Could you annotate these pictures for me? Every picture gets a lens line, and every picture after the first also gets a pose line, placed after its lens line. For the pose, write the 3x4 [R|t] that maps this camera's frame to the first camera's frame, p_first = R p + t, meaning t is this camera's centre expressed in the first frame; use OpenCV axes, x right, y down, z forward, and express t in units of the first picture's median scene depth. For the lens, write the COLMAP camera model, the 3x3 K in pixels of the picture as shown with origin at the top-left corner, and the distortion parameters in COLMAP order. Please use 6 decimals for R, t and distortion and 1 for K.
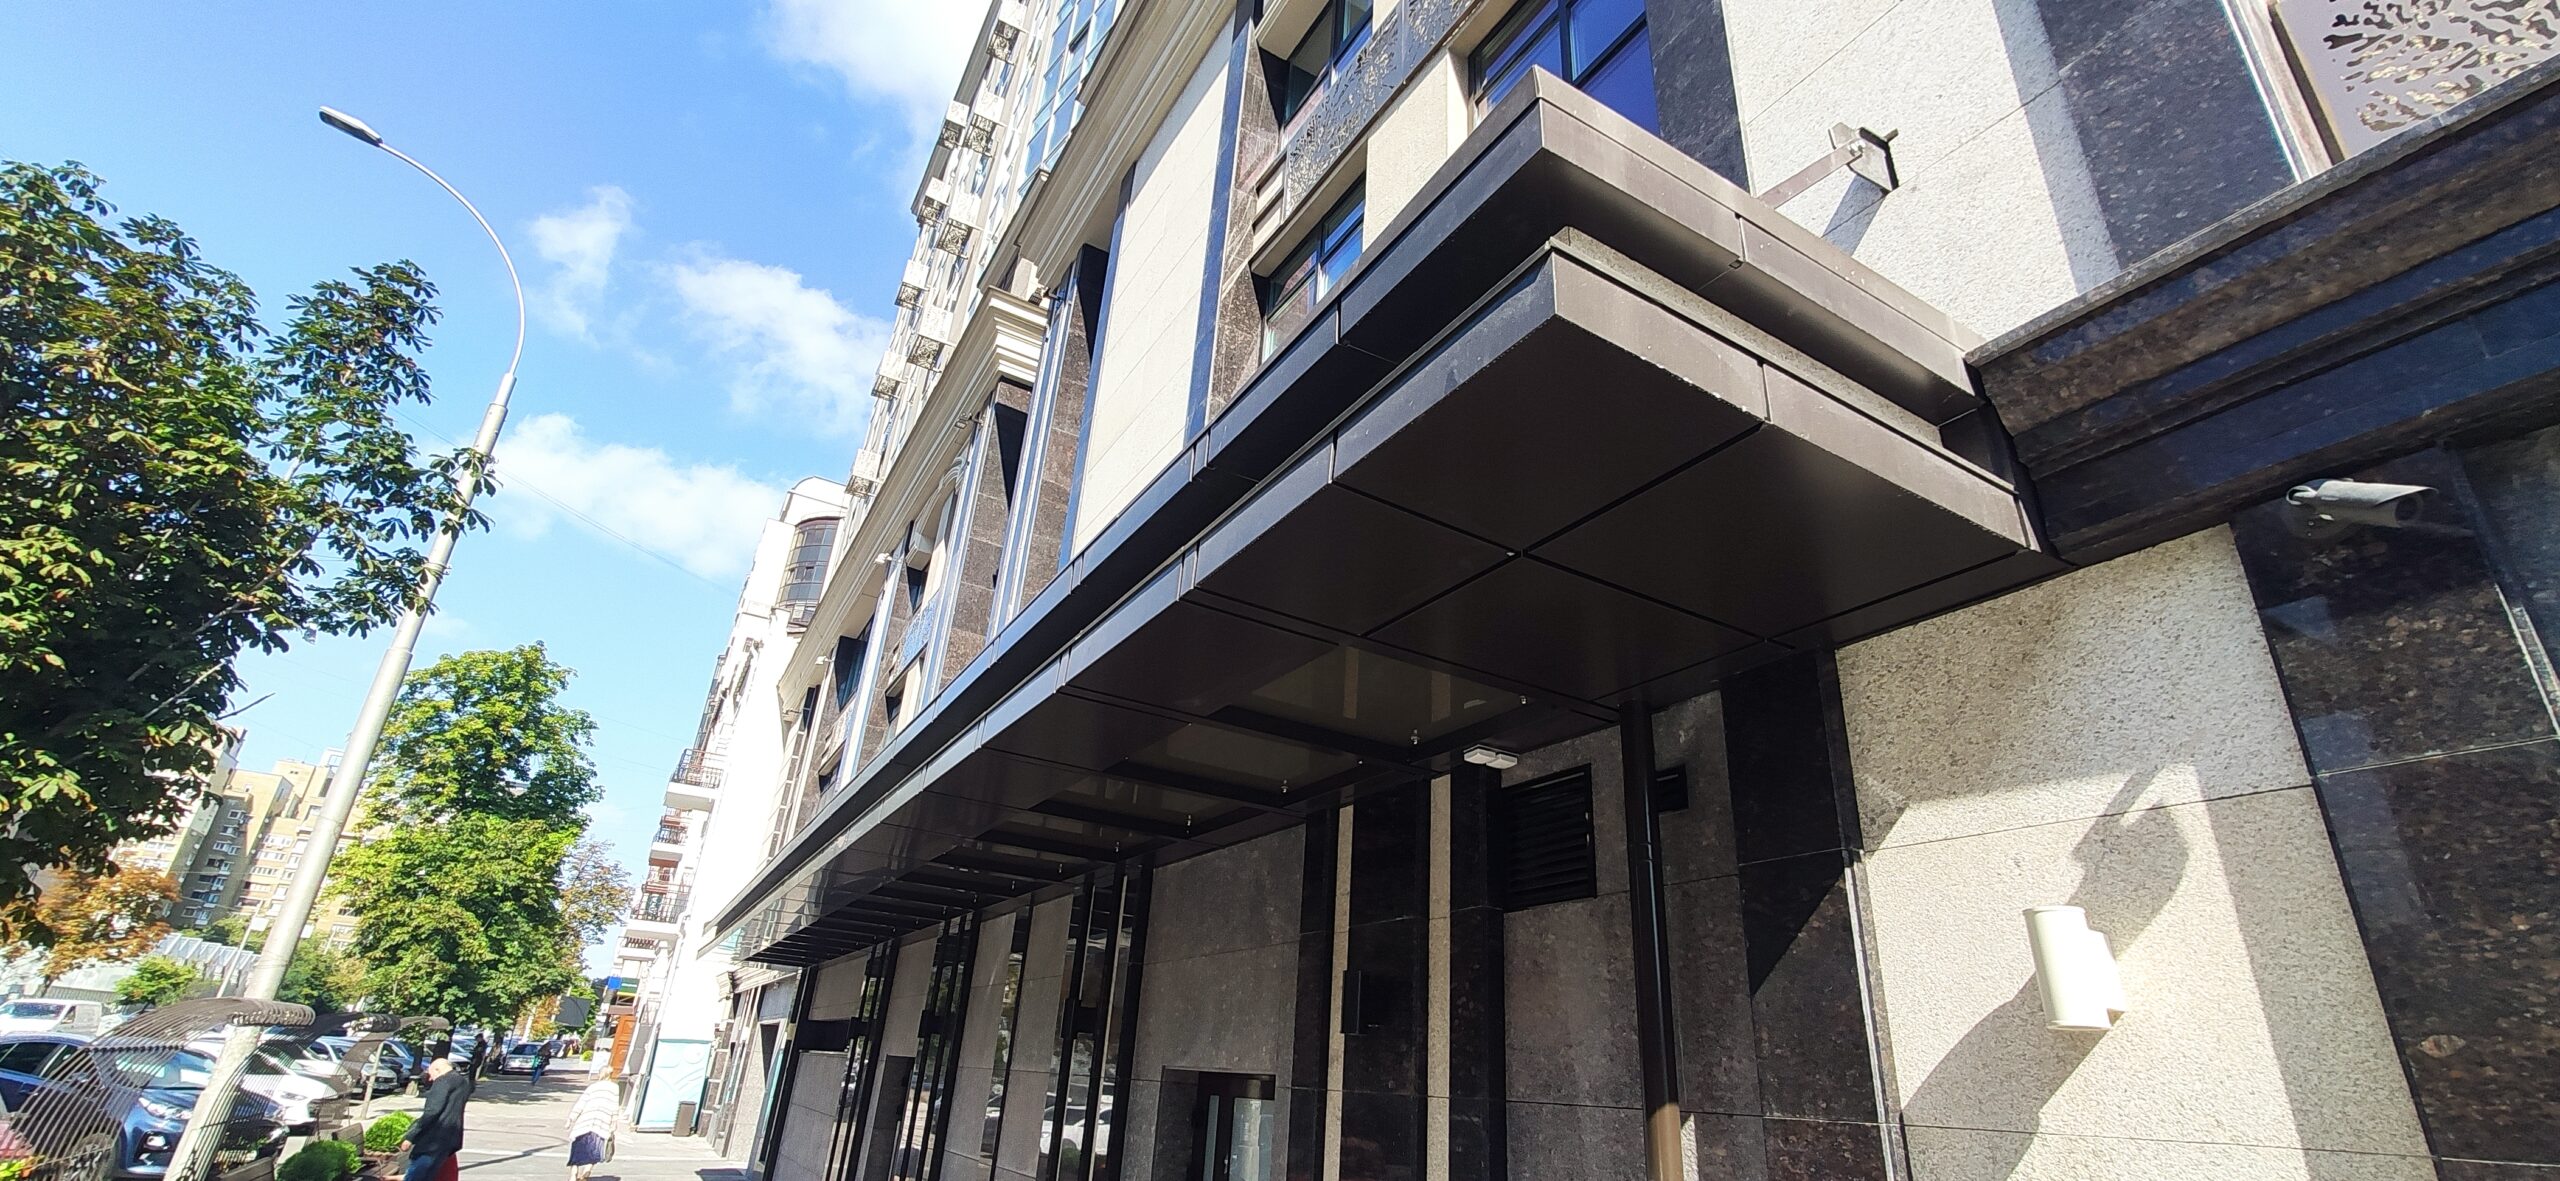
lens RADIAL K [[1040.2, 0, 1280.0], [0, 1040.2, 590.5], [0, 0, 1]] dist [-0.002455, -0.000073]
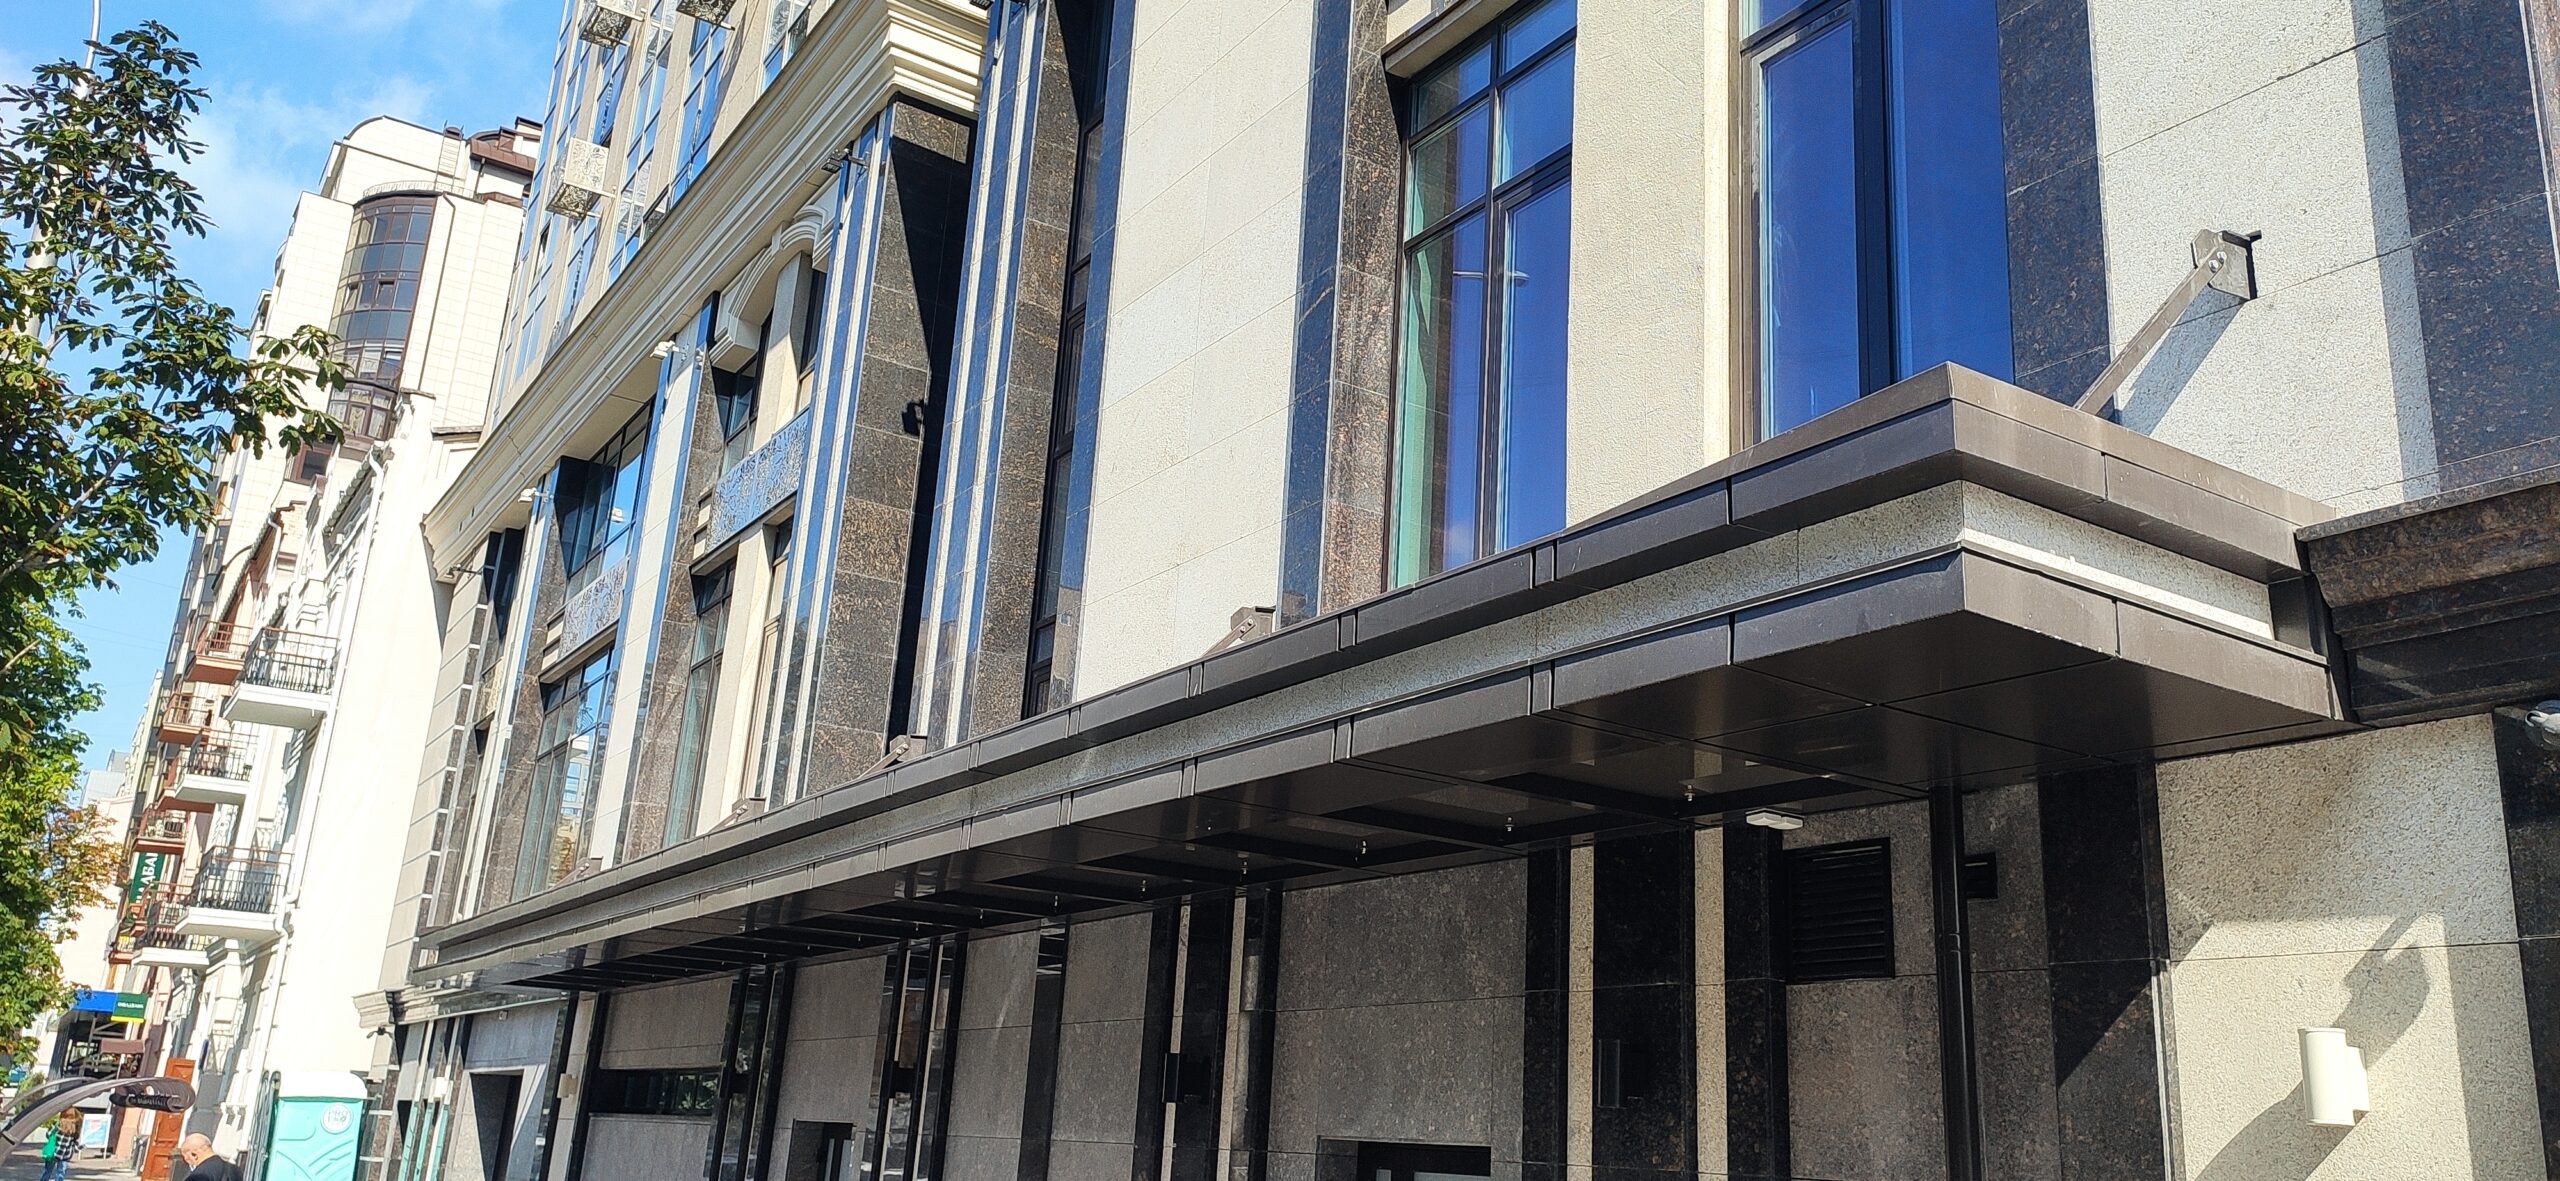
lens RADIAL K [[1847.3, 0, 1287.2], [0, 1847.3, 522.8], [0, 0, 1]] dist [0.156053, -0.208434]
pose [[0.997442, 0.009215, 0.070887, -0.411742], [-0.018230, 0.991658, 0.127602, -0.359613], [-0.069120, -0.128568, 0.989289, -0.686415]]
